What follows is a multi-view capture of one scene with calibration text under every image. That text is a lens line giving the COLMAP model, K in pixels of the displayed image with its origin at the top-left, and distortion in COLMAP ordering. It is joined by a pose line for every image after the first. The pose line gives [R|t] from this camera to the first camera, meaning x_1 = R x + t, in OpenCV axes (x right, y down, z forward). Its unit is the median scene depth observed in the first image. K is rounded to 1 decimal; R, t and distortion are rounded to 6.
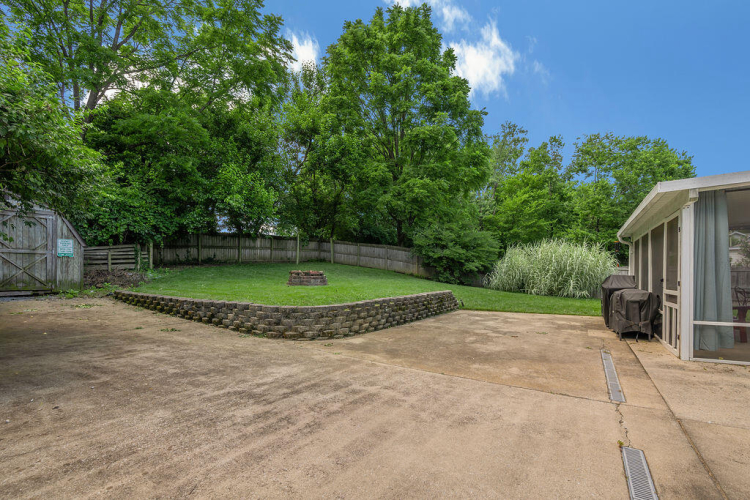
lens RADIAL K [[312.9, 0, 377.9], [0, 312.9, 276.4], [0, 0, 1]] dist [-0.001965, 0.000290]
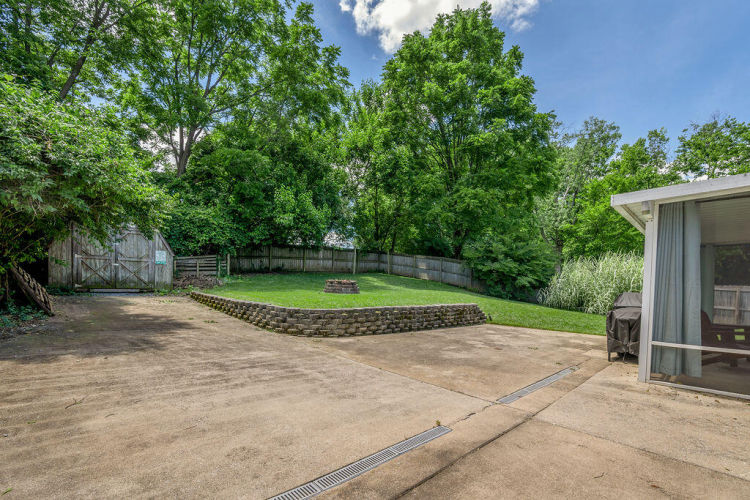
lens RADIAL K [[314.6, 0, 373.0], [0, 314.6, 295.6], [0, 0, 1]] dist [-0.001343, 0.000004]
pose [[0.967451, 0.039445, -0.249965, 0.198586], [-0.033564, 0.999051, 0.027746, 0.002622], [0.250823, -0.018453, 0.967857, -0.061400]]
